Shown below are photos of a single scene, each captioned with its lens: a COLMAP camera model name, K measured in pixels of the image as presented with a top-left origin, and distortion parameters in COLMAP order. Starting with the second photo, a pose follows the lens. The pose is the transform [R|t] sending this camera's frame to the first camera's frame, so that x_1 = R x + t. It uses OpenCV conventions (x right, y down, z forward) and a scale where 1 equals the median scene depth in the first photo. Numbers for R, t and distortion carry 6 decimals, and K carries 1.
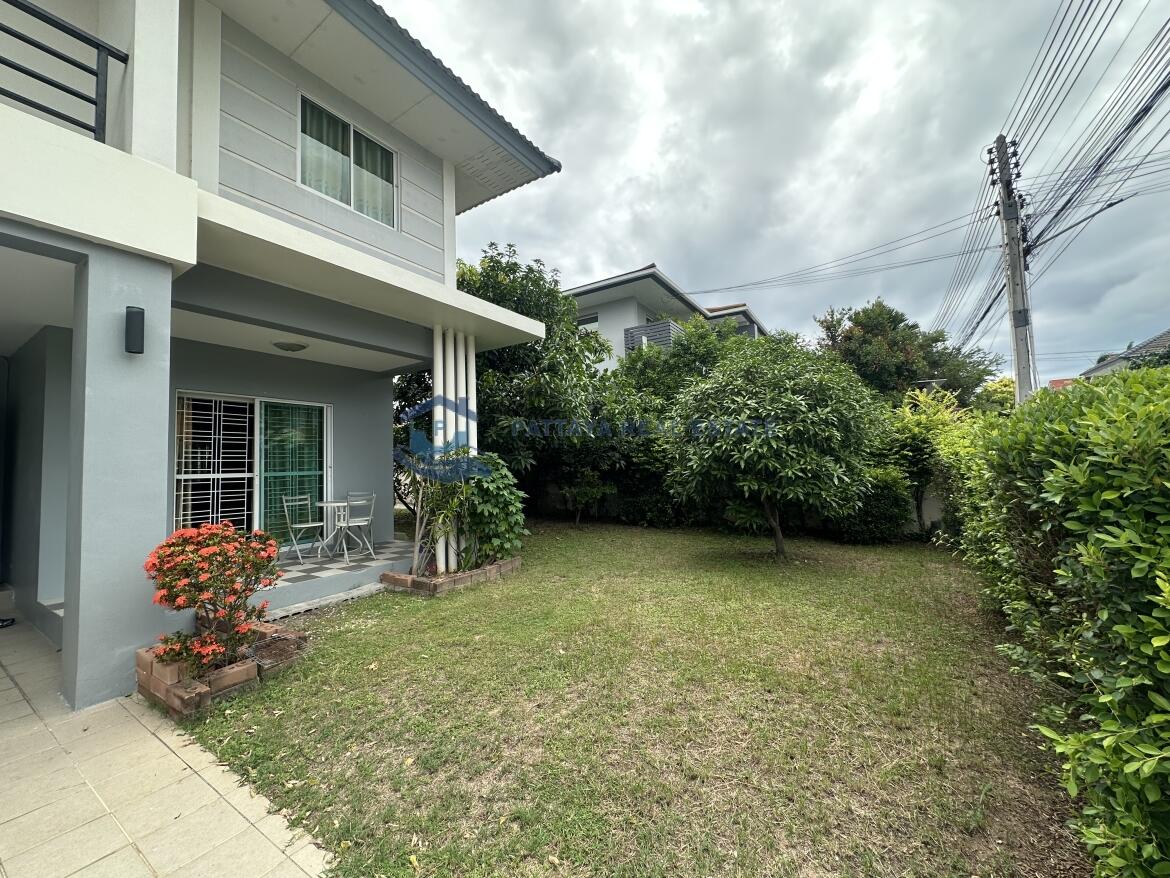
lens RADIAL K [[466.1, 0, 584.2], [0, 466.1, 441.7], [0, 0, 1]] dist [-0.000610, 0.000303]
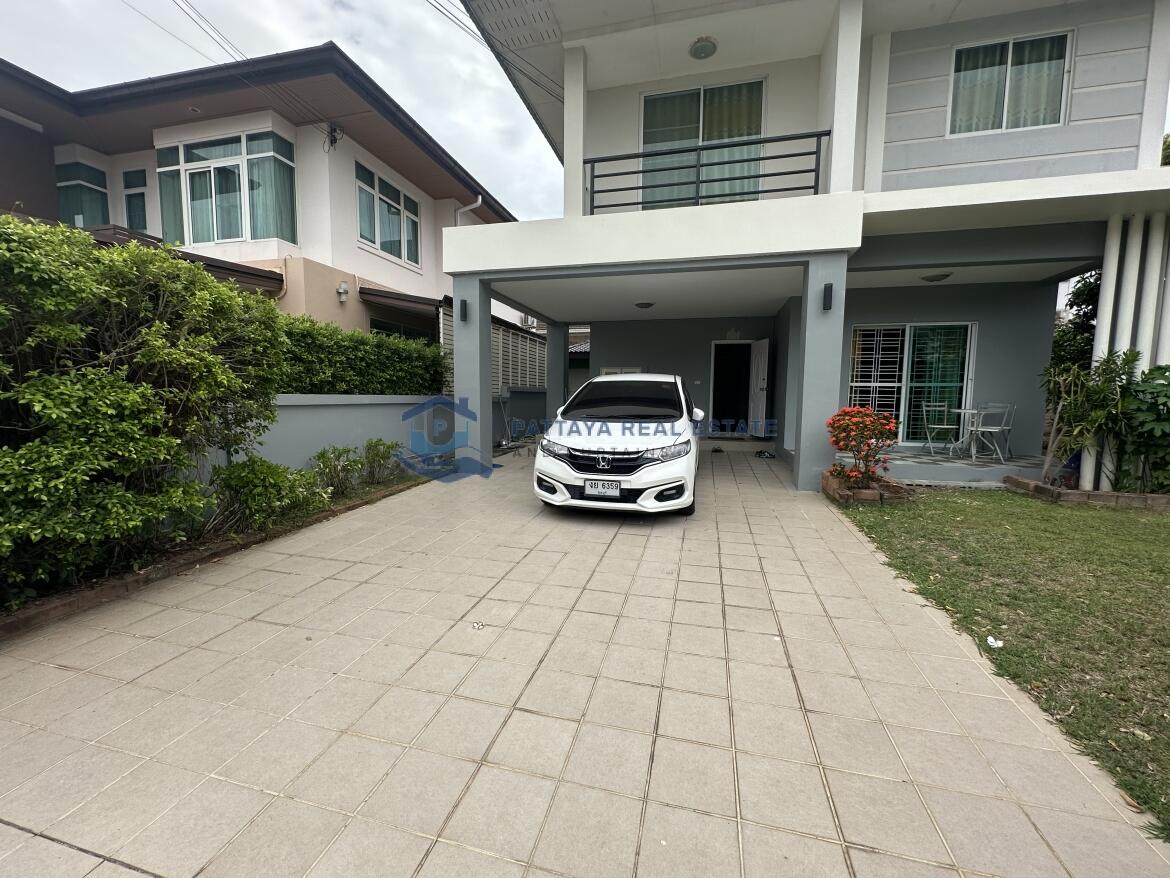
lens RADIAL K [[466.1, 0, 586.4], [0, 466.1, 435.3], [0, 0, 1]] dist [-0.000610, 0.000303]
pose [[0.310574, 0.113929, -0.943697, 0.290070], [0.032492, 0.990939, 0.130325, 0.014653], [0.949994, -0.071139, 0.304058, -0.270249]]
